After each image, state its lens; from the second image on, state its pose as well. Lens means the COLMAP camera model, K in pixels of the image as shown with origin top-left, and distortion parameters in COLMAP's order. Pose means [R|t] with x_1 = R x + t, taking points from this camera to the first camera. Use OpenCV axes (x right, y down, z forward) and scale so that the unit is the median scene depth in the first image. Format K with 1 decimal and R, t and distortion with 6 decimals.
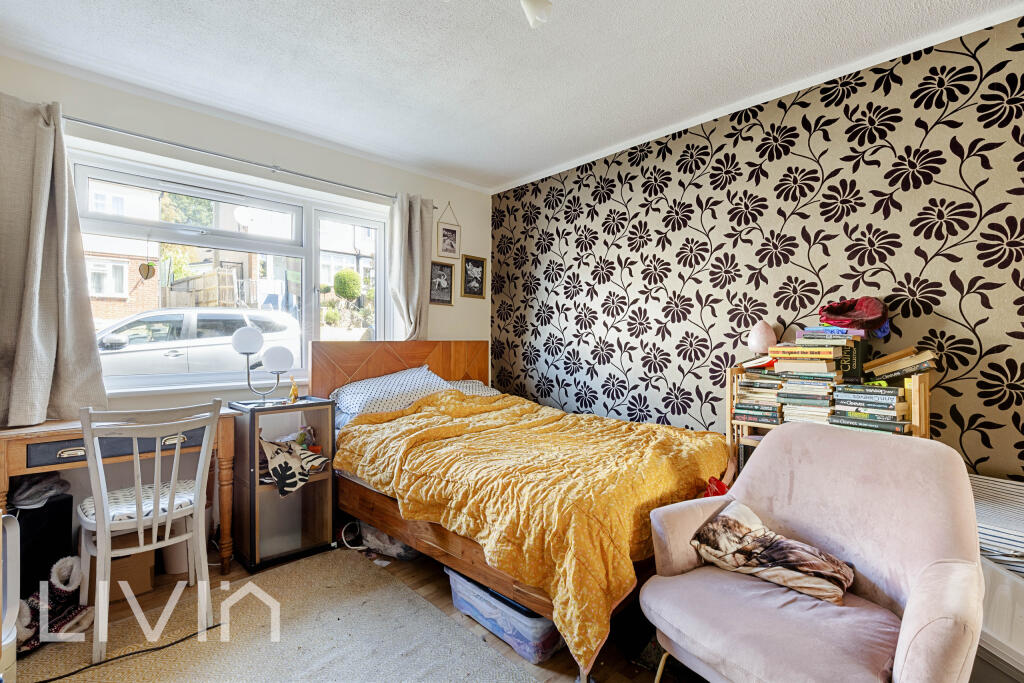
lens RADIAL K [[449.2, 0, 513.7], [0, 449.2, 332.7], [0, 0, 1]] dist [0.000387, -0.000791]
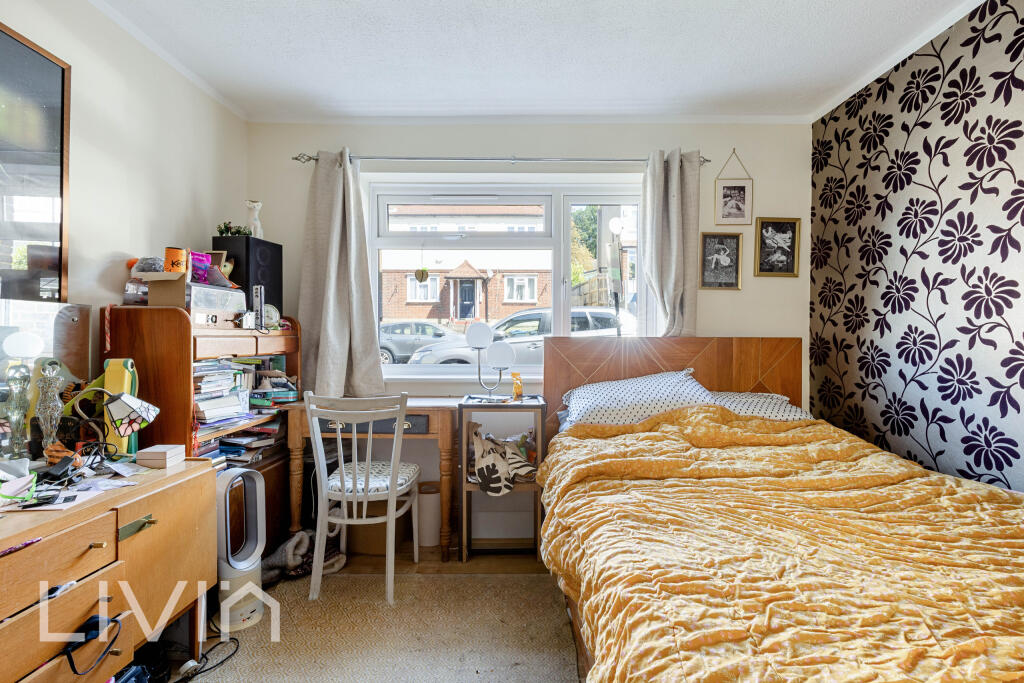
lens RADIAL K [[449.2, 0, 513.7], [0, 449.2, 332.7], [0, 0, 1]] dist [0.000387, -0.000791]
pose [[0.717256, 0.001115, -0.696809, 0.120488], [0.005945, 0.999953, 0.007719, 0.002623], [0.696785, -0.009679, 0.717215, 0.232718]]
